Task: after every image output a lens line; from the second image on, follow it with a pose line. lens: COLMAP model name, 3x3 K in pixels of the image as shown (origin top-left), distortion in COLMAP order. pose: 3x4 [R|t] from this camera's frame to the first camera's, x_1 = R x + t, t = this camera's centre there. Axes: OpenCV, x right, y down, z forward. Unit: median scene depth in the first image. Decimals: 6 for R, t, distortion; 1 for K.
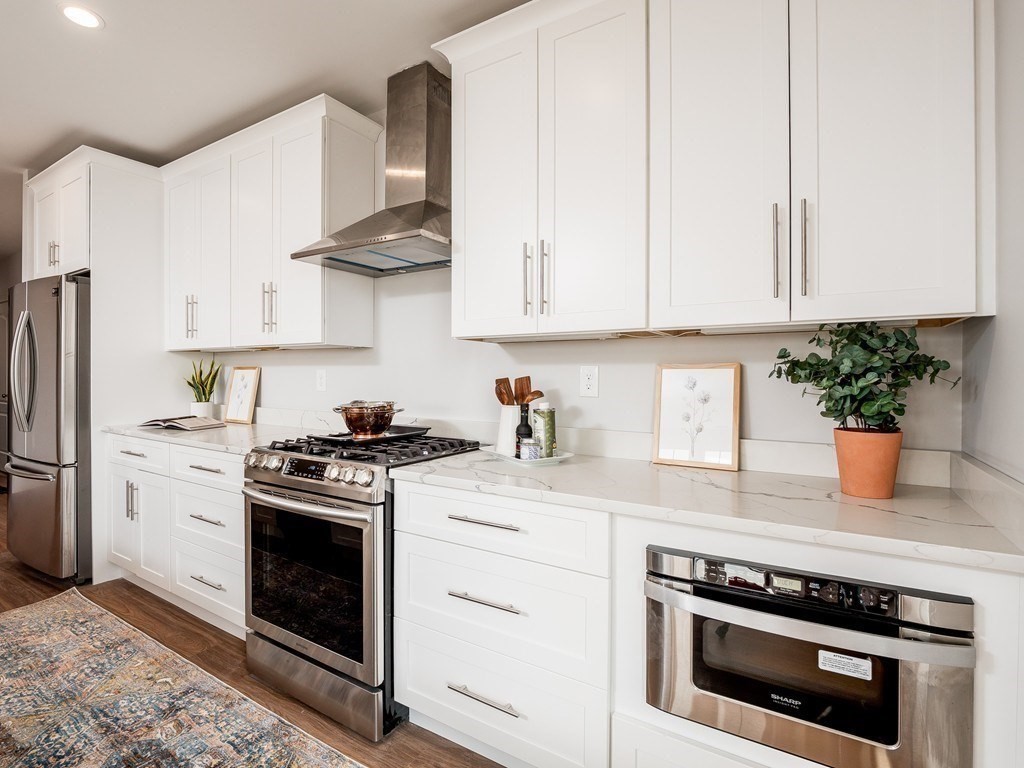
lens RADIAL K [[508.9, 0, 505.8], [0, 508.9, 377.9], [0, 0, 1]] dist [-0.001143, -0.007096]
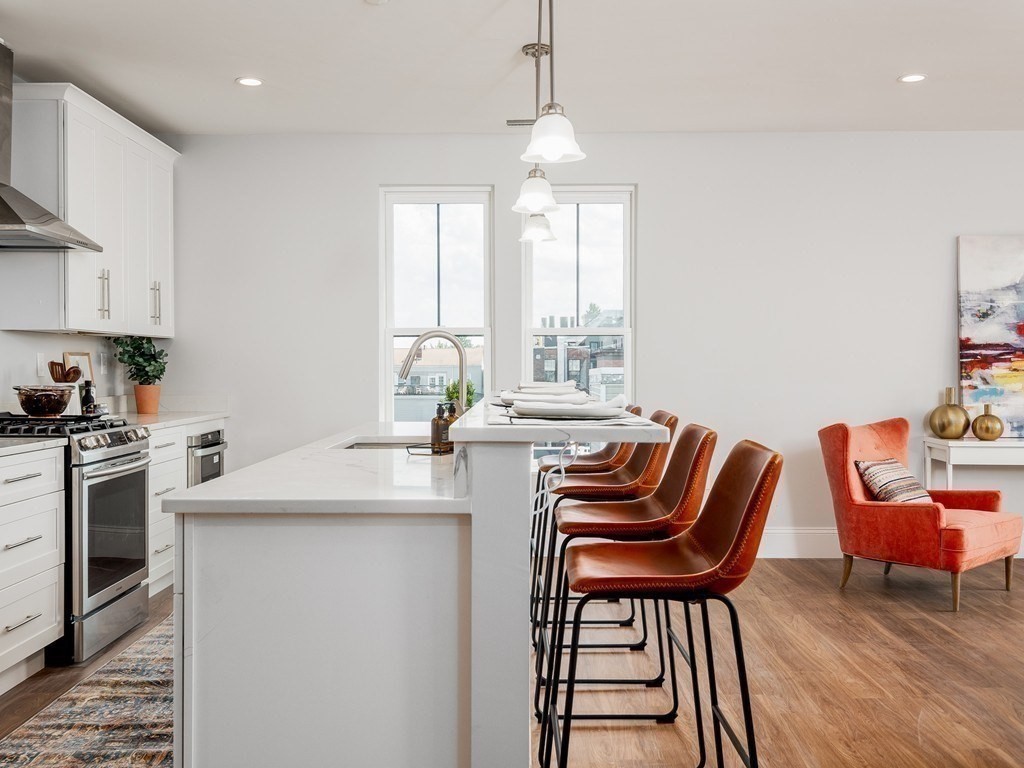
lens RADIAL K [[1057.2, 0, 512.2], [0, 1057.2, 378.3], [0, 0, 1]] dist [0.080662, -0.163989]
pose [[-0.530657, -0.008285, 0.847546, -3.904790], [0.008749, 0.999845, 0.015252, 0.010583], [-0.847542, 0.015509, -0.530502, 2.022489]]
